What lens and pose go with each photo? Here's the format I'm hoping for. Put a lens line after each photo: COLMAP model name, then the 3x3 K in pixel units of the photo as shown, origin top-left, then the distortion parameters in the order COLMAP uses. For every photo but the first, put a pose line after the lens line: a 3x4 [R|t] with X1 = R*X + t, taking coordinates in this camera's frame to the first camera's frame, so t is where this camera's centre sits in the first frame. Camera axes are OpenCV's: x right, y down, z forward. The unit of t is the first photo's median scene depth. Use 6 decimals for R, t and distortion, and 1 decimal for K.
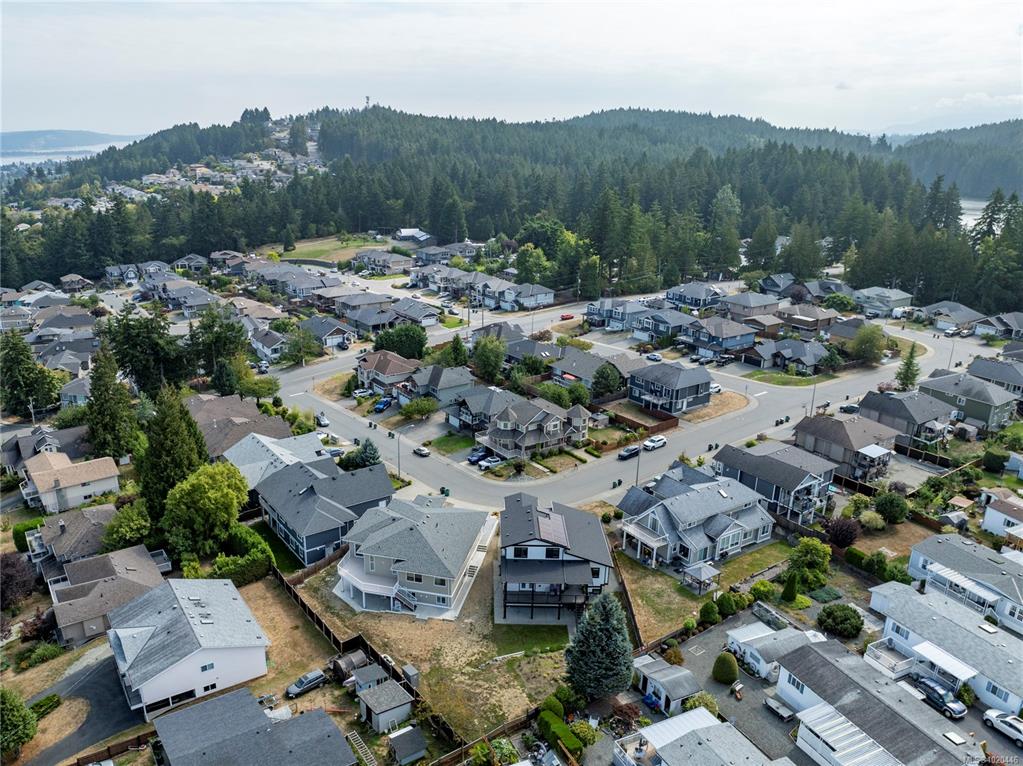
lens RADIAL K [[794.2, 0, 474.0], [0, 794.2, 383.5], [0, 0, 1]] dist [-0.016987, -0.006297]
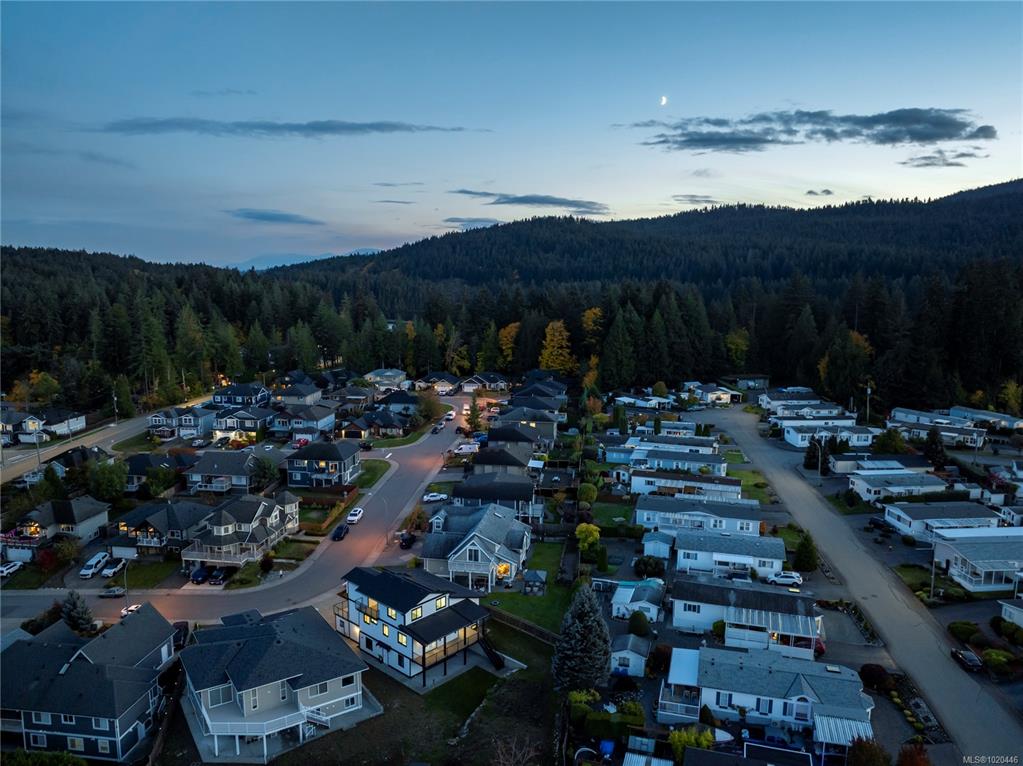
lens RADIAL K [[725.9, 0, 511.5], [0, 725.9, 383.0], [0, 0, 1]] dist [-0.055428, 0.029908]
pose [[0.664575, -0.120933, 0.737370, -0.319959], [0.232442, 0.971314, -0.050193, 0.006329], [-0.710148, 0.204753, 0.673621, 0.177111]]
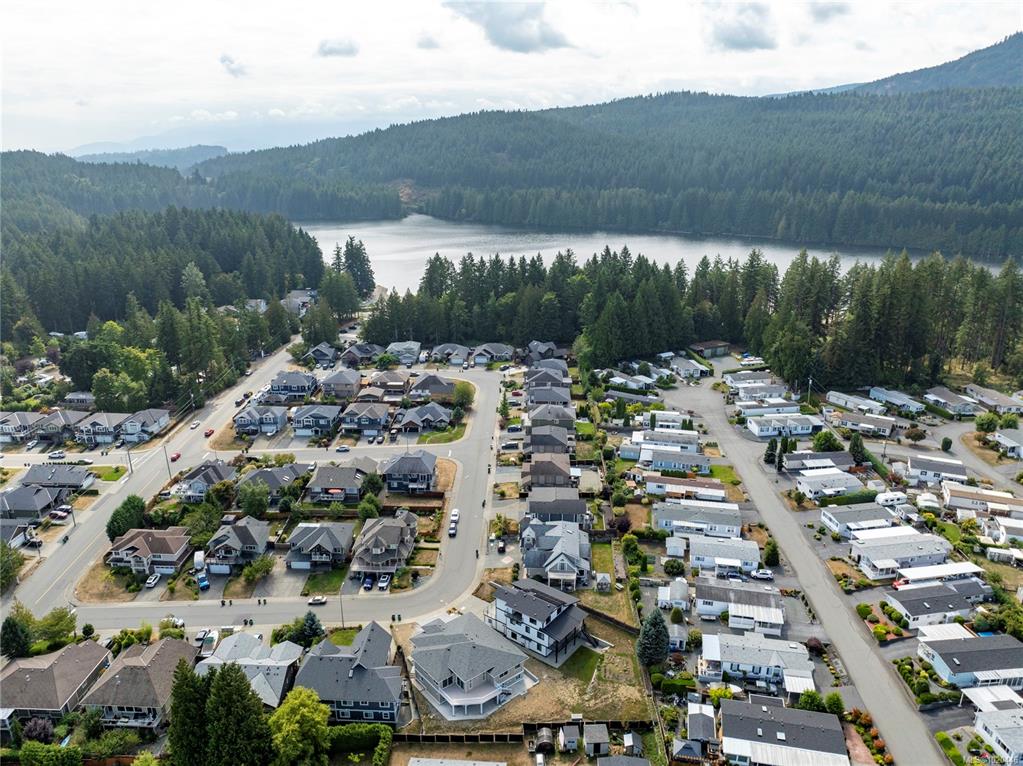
lens RADIAL K [[725.9, 0, 511.5], [0, 725.9, 383.0], [0, 0, 1]] dist [-0.055428, 0.029908]
pose [[0.596109, -0.265504, 0.757734, -0.640001], [0.252929, 0.957790, 0.136622, -0.308498], [-0.762024, 0.110211, 0.638101, 0.050077]]
